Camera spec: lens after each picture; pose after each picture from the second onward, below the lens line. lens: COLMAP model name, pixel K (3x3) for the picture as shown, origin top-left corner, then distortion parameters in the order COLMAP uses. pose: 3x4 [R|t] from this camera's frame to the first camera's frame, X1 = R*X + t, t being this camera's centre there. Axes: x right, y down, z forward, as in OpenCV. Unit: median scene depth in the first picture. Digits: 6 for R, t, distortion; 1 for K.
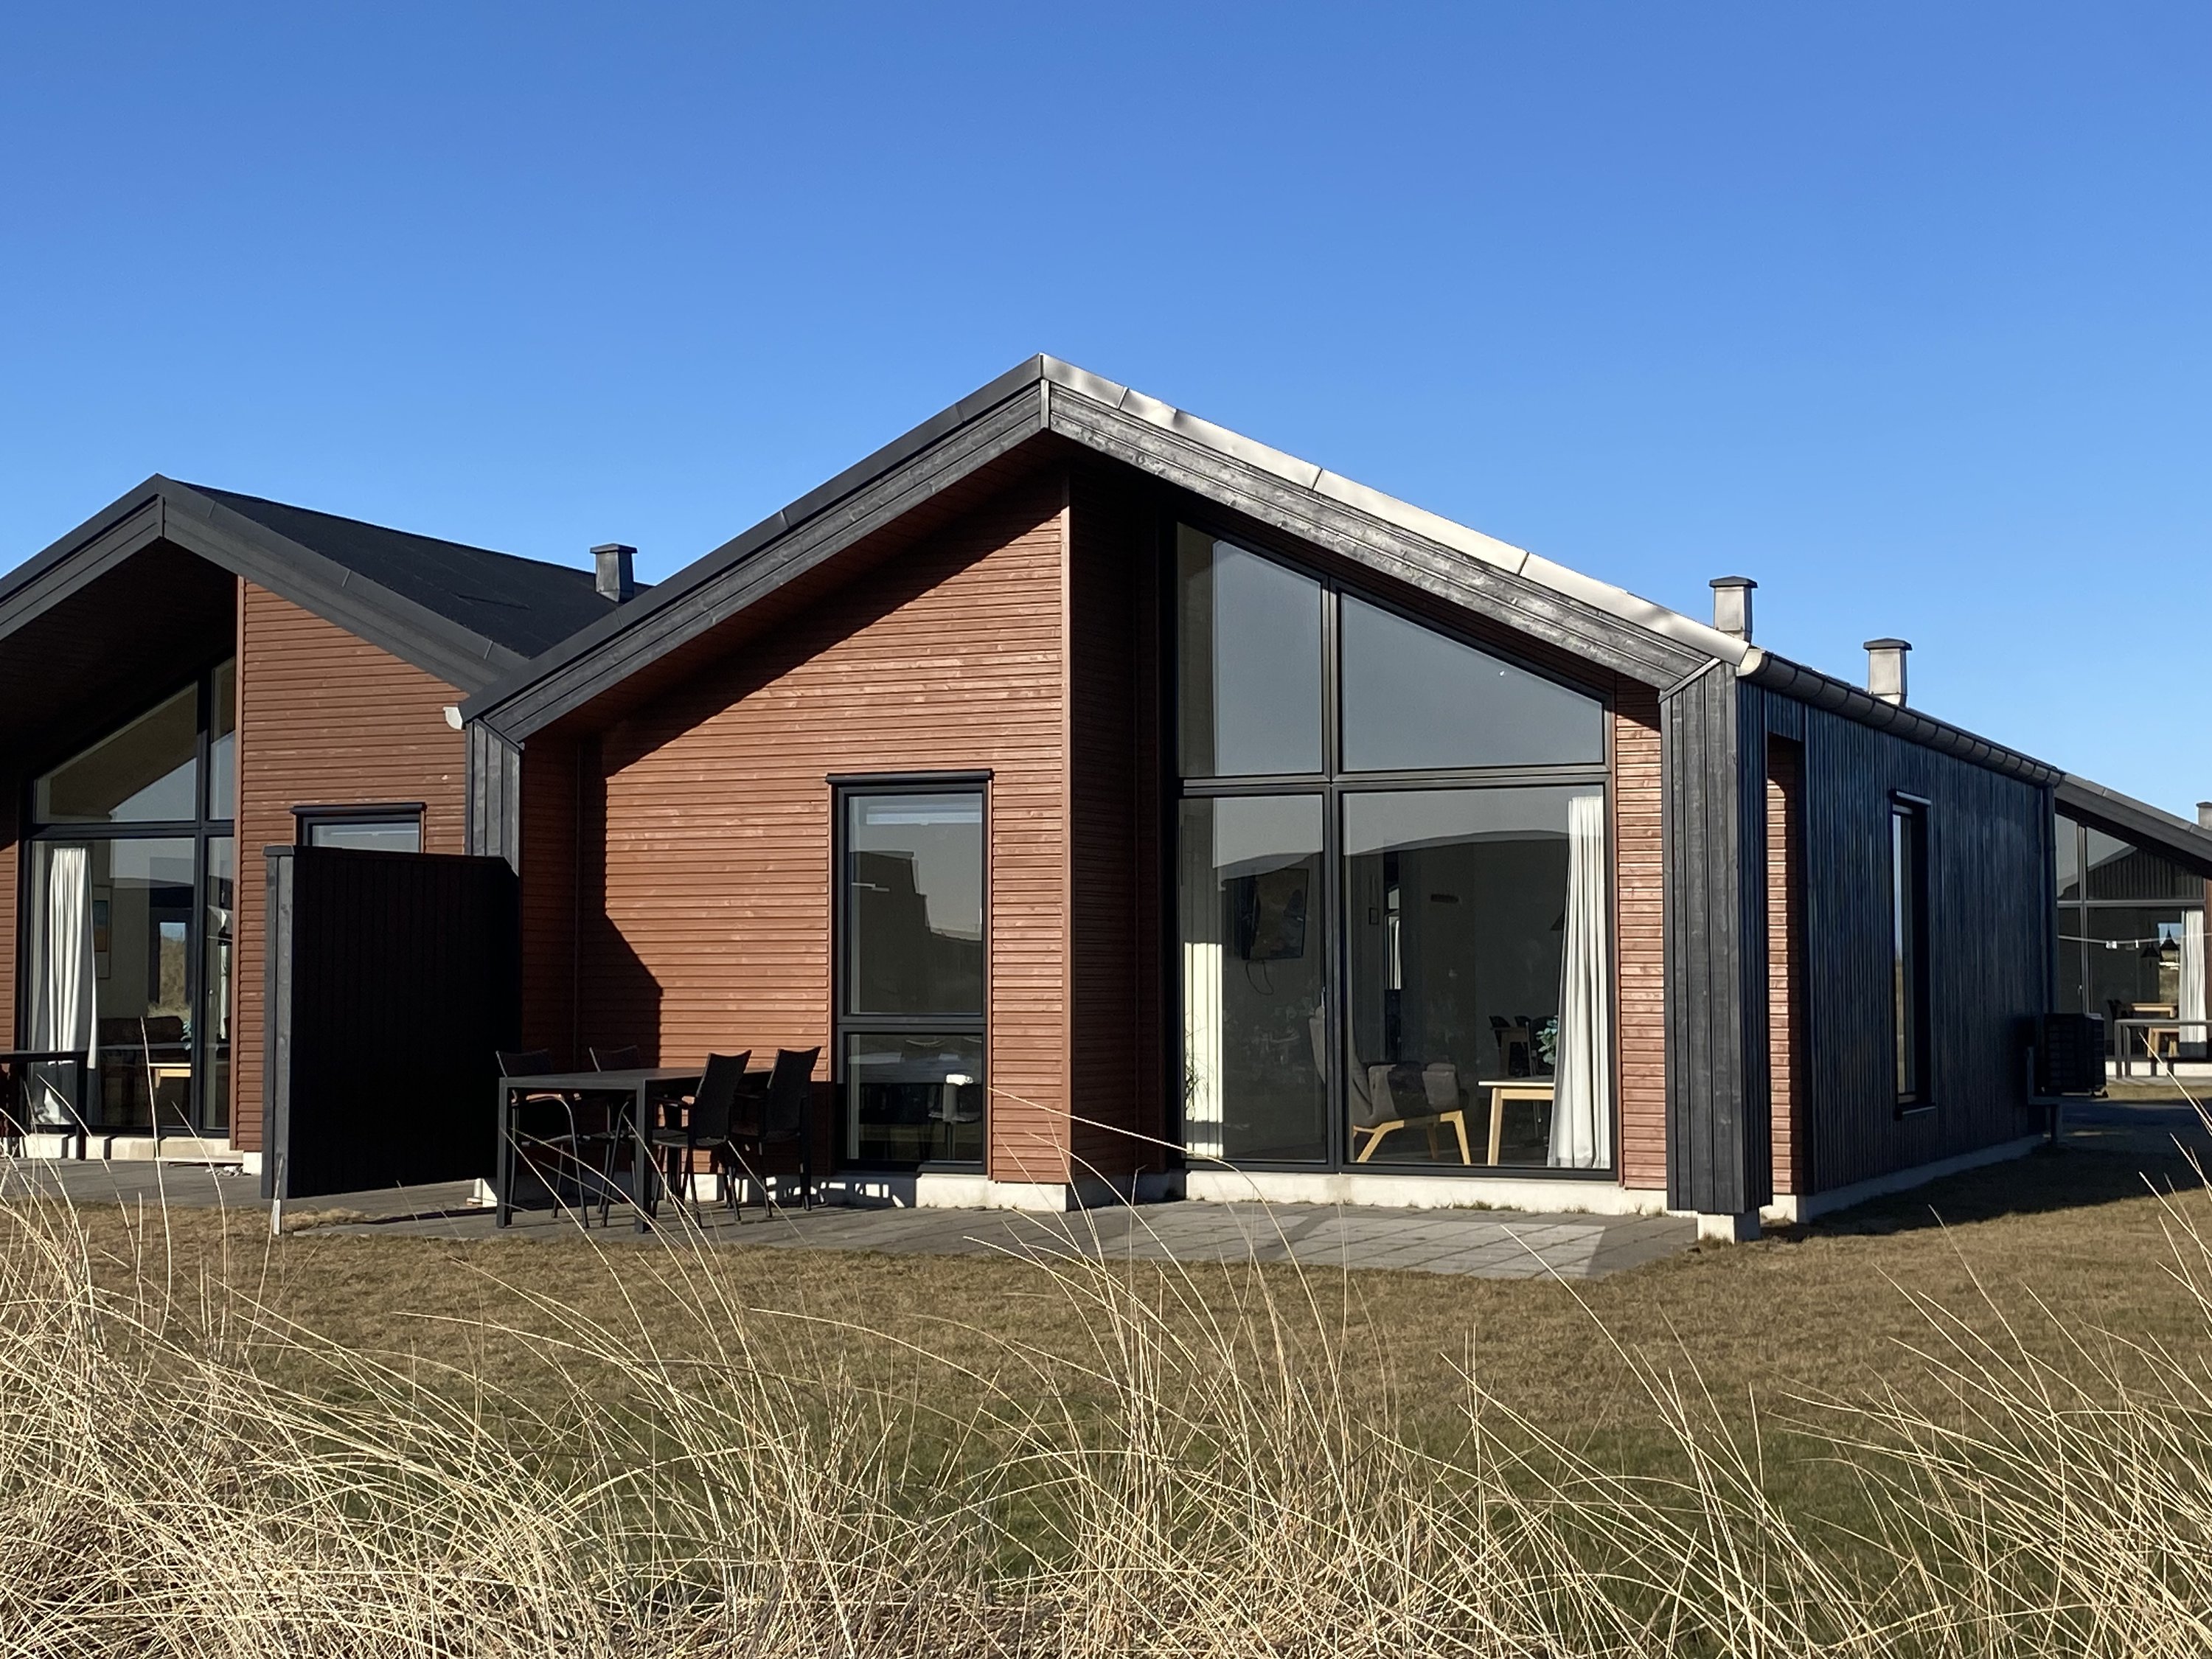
lens RADIAL K [[3130.1, 0, 1106.0], [0, 3130.1, 819.1], [0, 0, 1]] dist [0.128277, 0.000000]
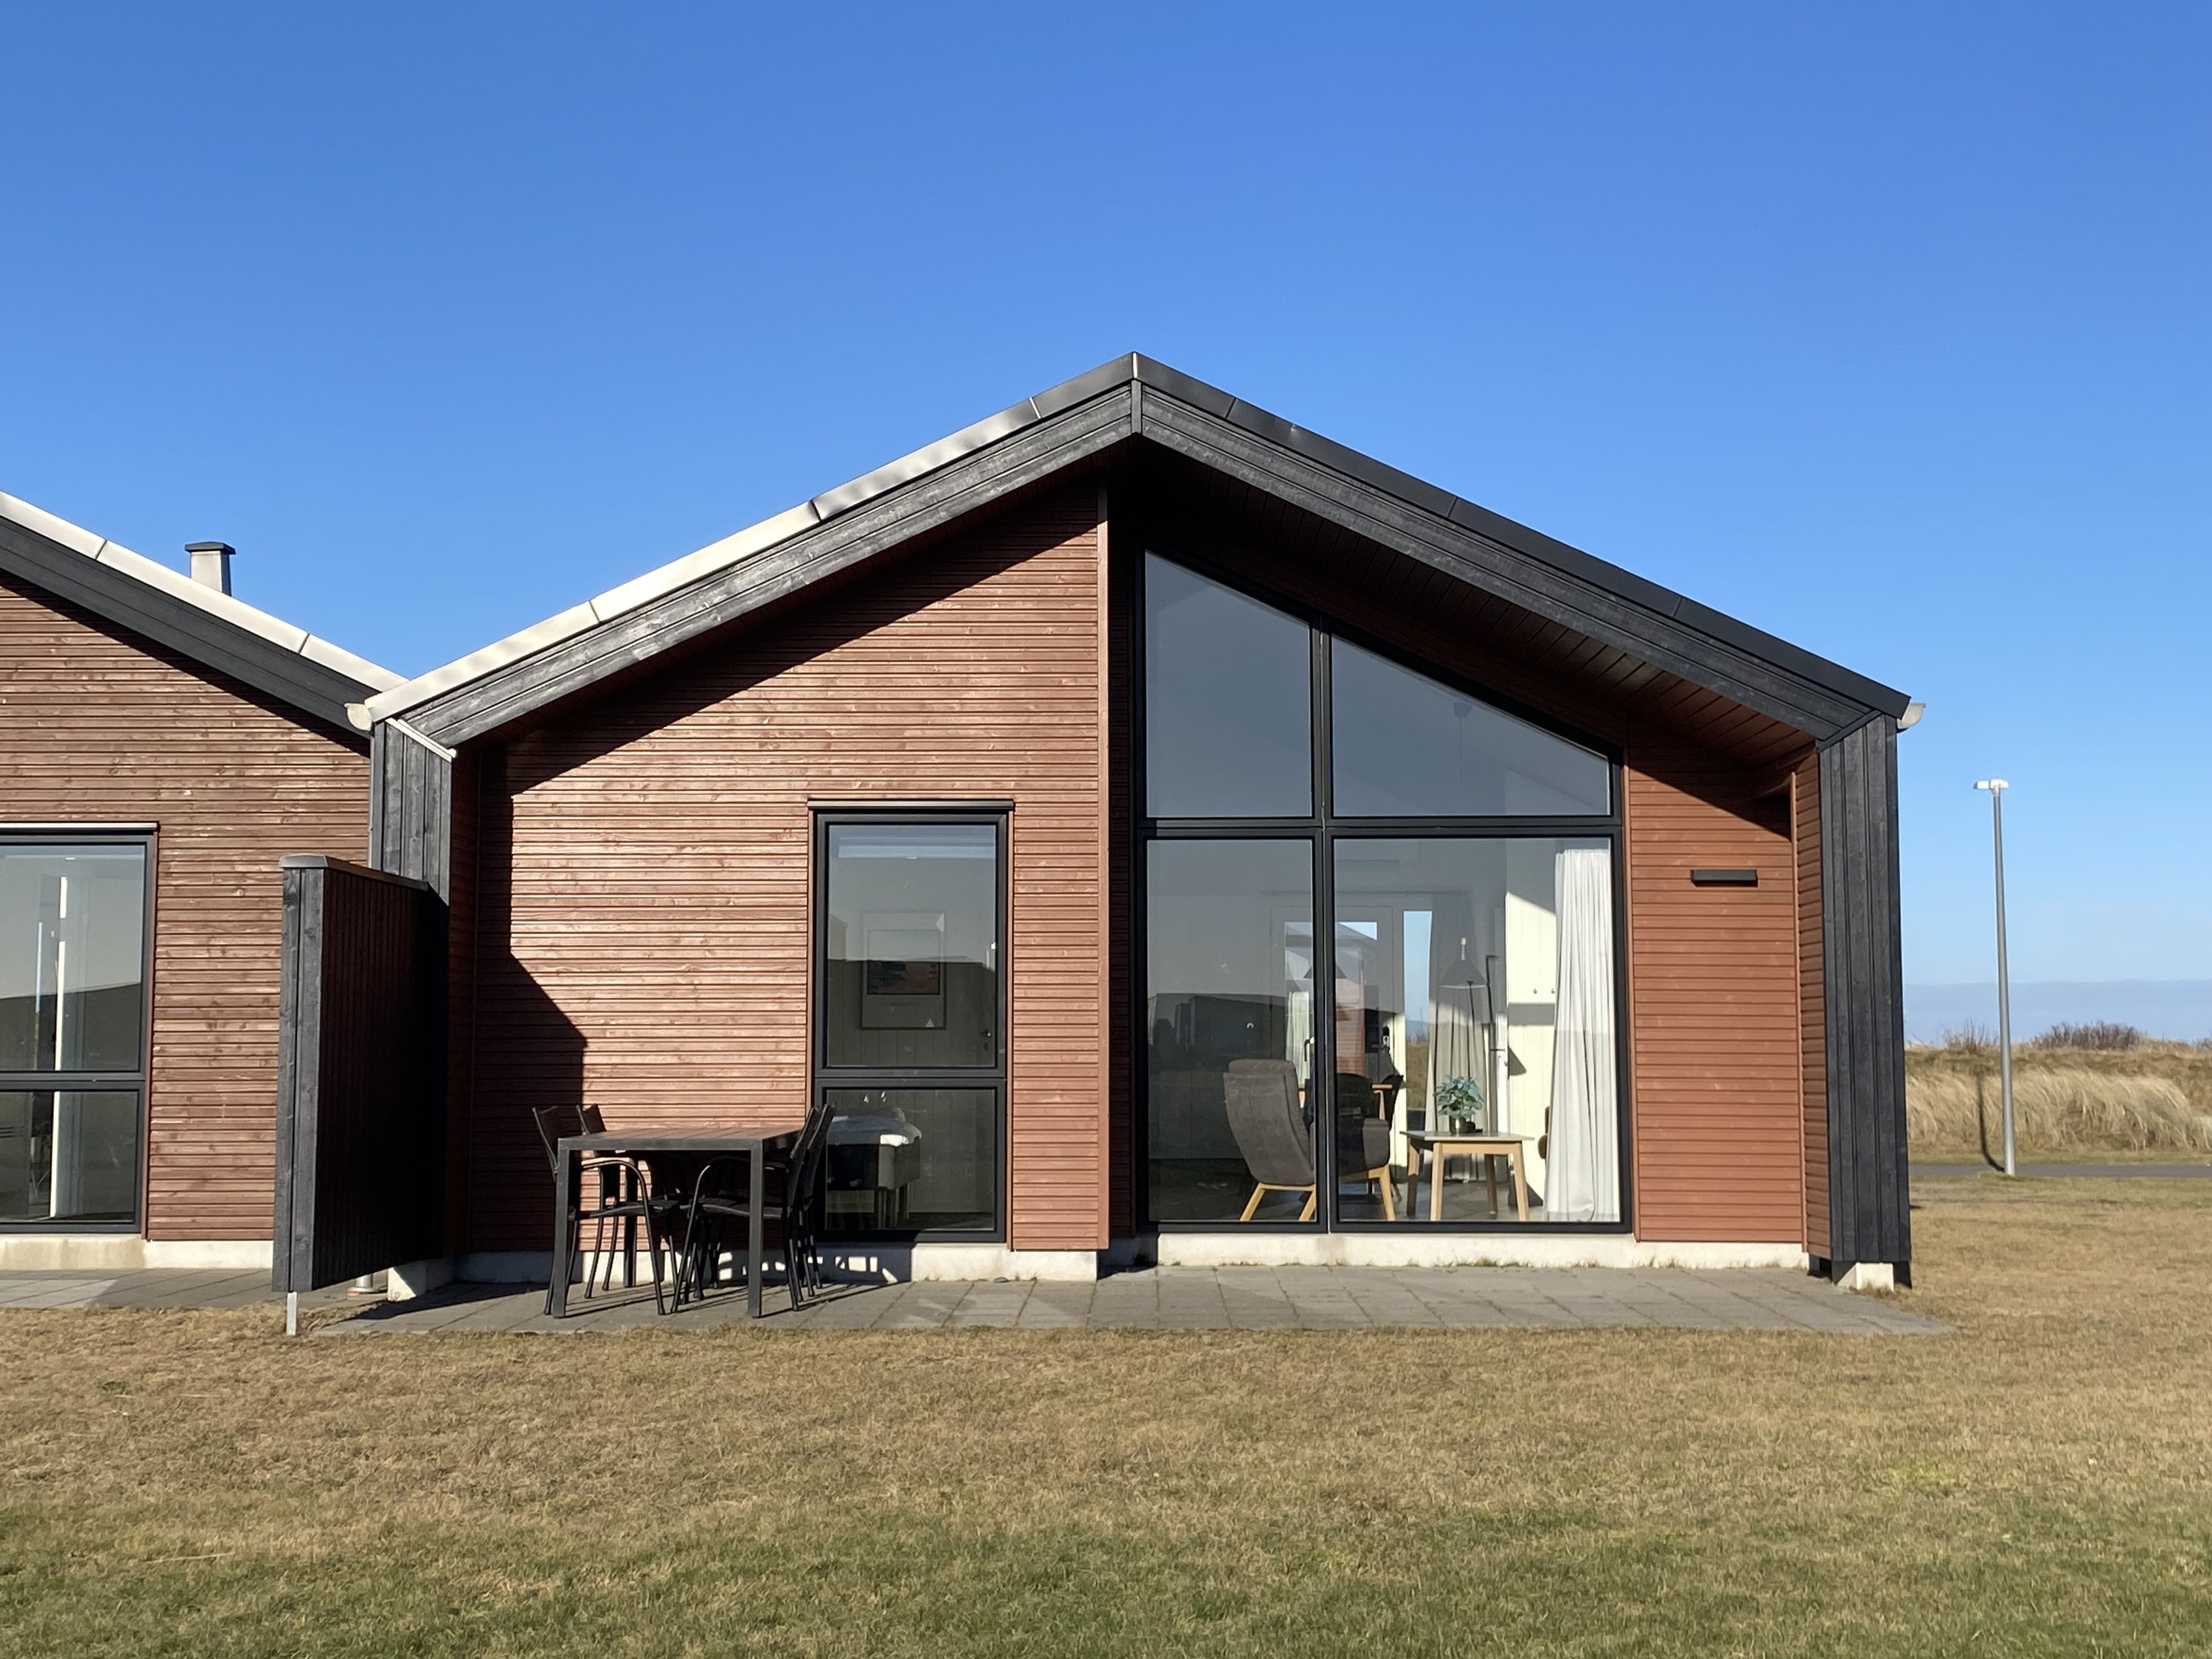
lens RADIAL K [[2923.7, 0, 1106.2], [0, 2923.7, 837.7], [0, 0, 1]] dist [0.175606, 0.000000]
pose [[0.906245, 0.033778, 0.421401, -0.368039], [-0.023157, 0.999273, -0.030297, 0.020329], [-0.422117, 0.017698, 0.906368, 0.206341]]
